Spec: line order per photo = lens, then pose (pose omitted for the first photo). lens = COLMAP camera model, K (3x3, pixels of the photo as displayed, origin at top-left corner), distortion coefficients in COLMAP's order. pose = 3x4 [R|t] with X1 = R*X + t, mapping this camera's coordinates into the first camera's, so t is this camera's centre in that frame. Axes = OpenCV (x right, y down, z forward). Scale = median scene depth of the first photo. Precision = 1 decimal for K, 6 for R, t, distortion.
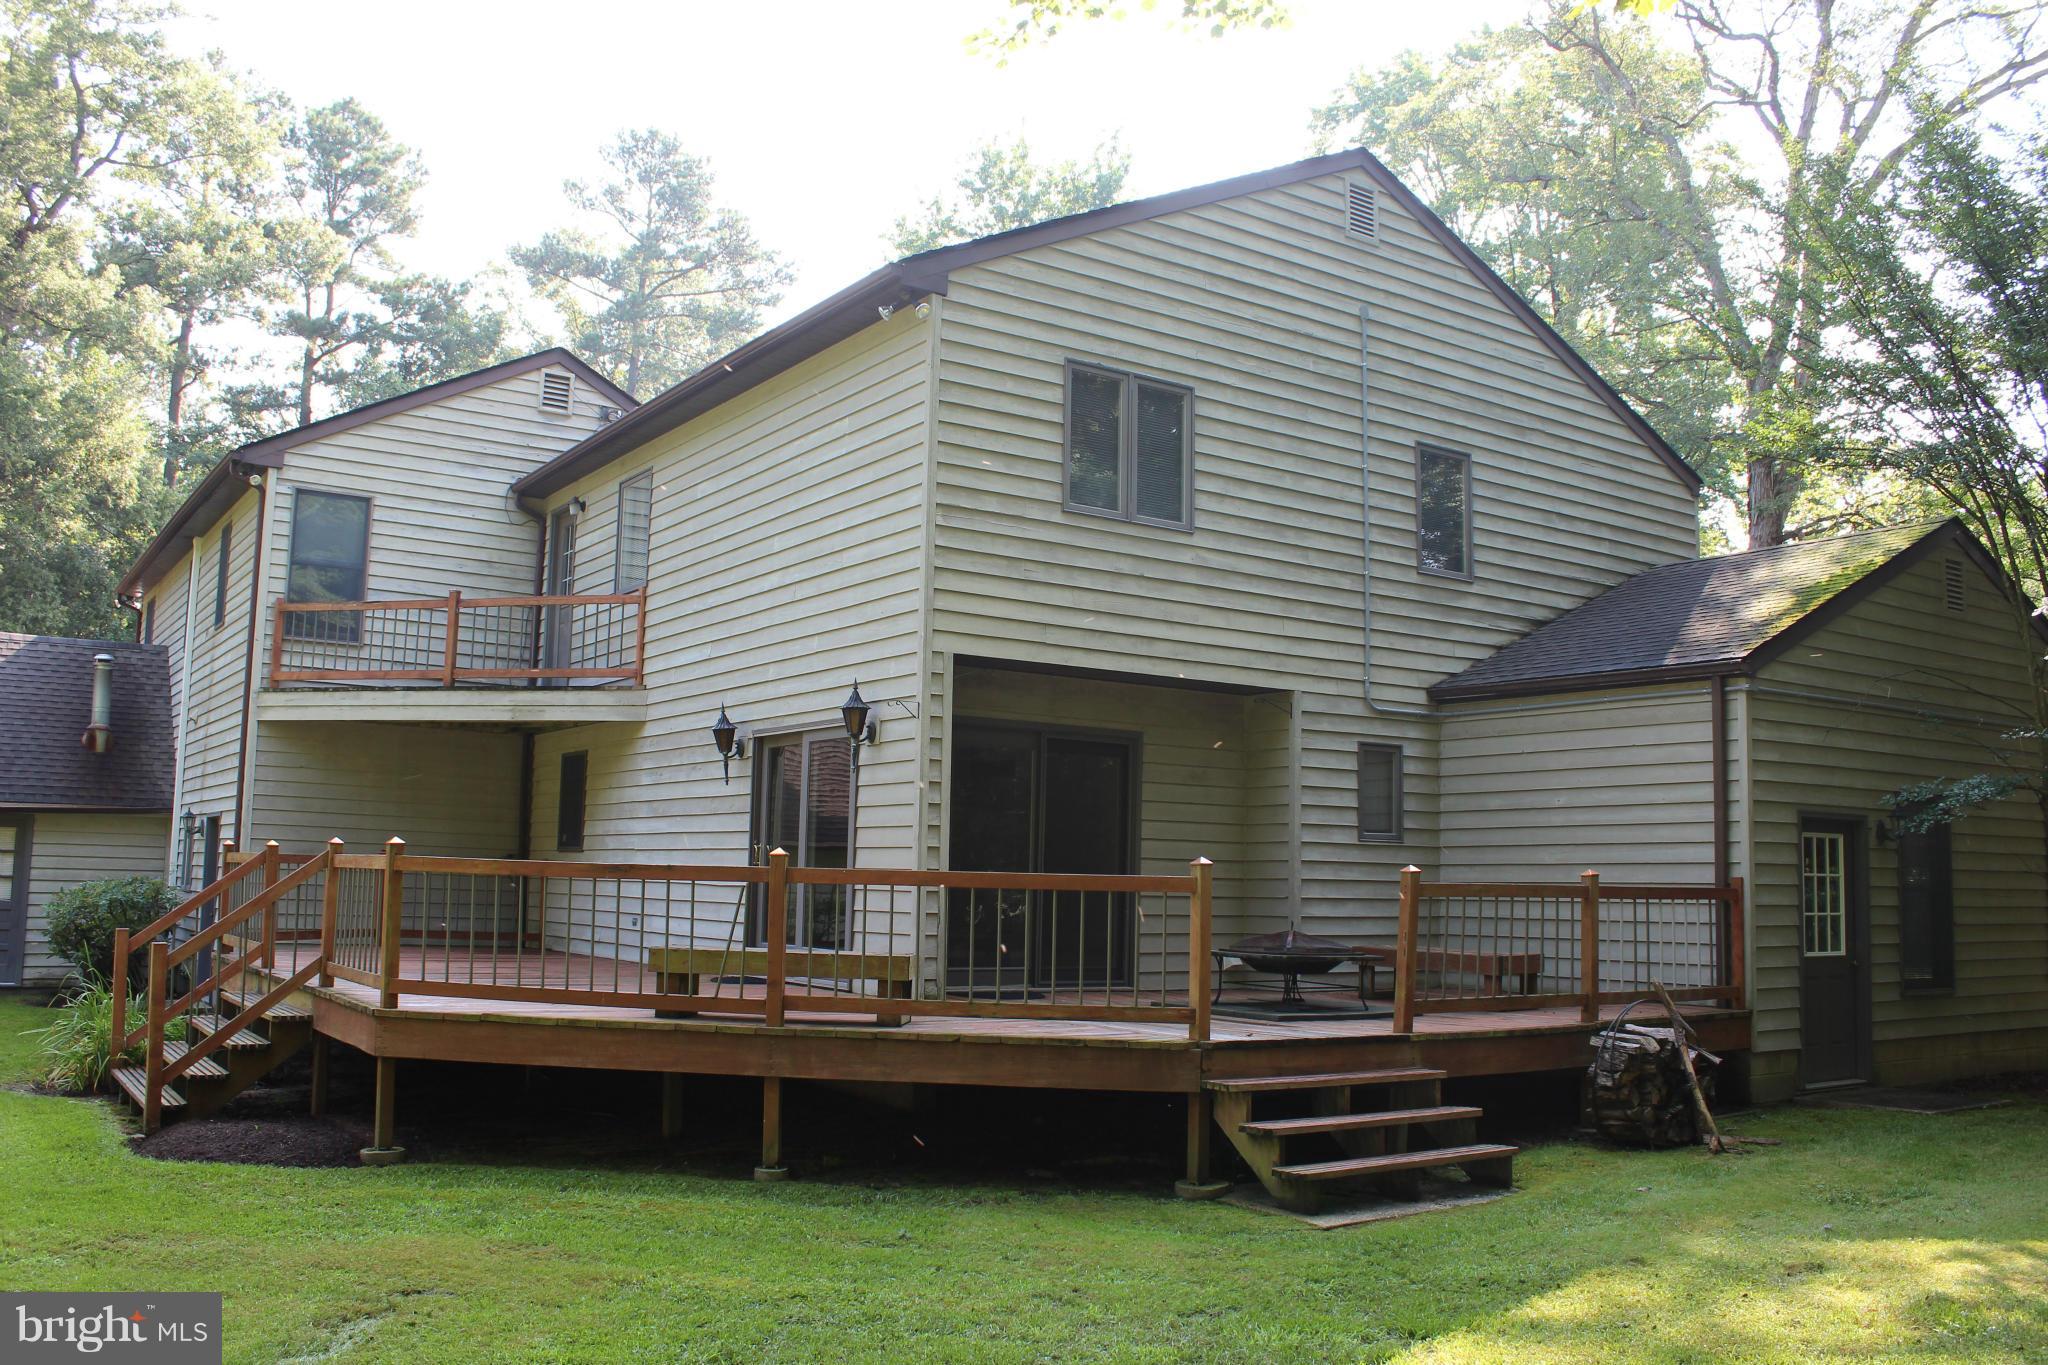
lens RADIAL K [[1738.5, 0, 1024.0], [0, 1738.5, 682.5], [0, 0, 1]] dist [-0.146766, 0.098041]
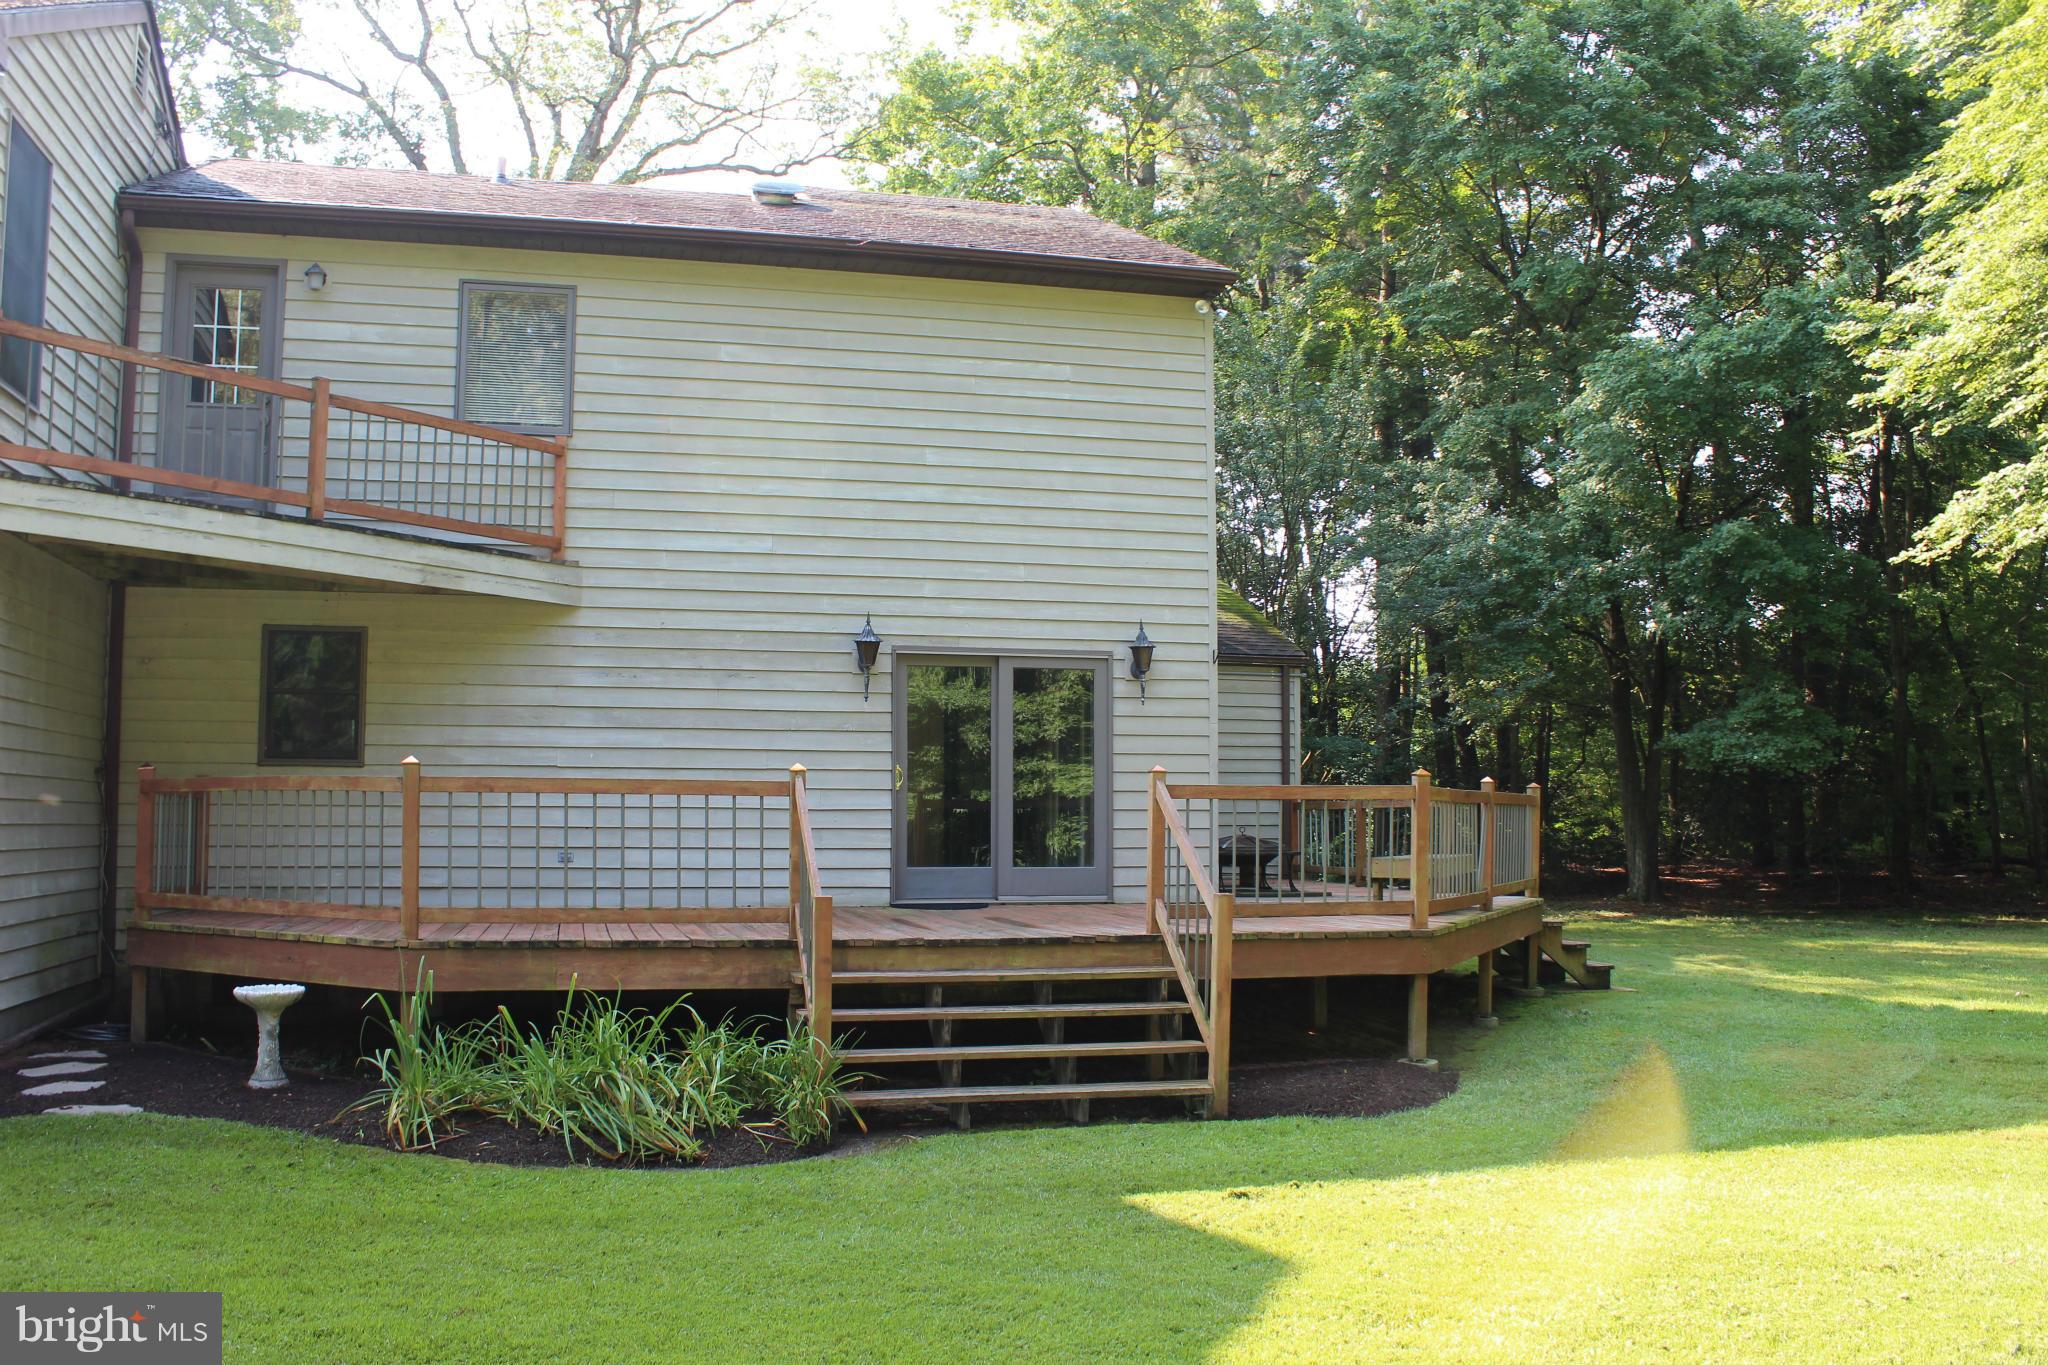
lens RADIAL K [[1738.5, 0, 1024.0], [0, 1738.5, 682.5], [0, 0, 1]] dist [-0.146766, 0.098041]
pose [[0.339049, 0.053799, 0.939229, -1.028614], [-0.102468, 0.994536, -0.019977, 0.059816], [-0.935172, -0.089468, 0.342709, 0.606148]]
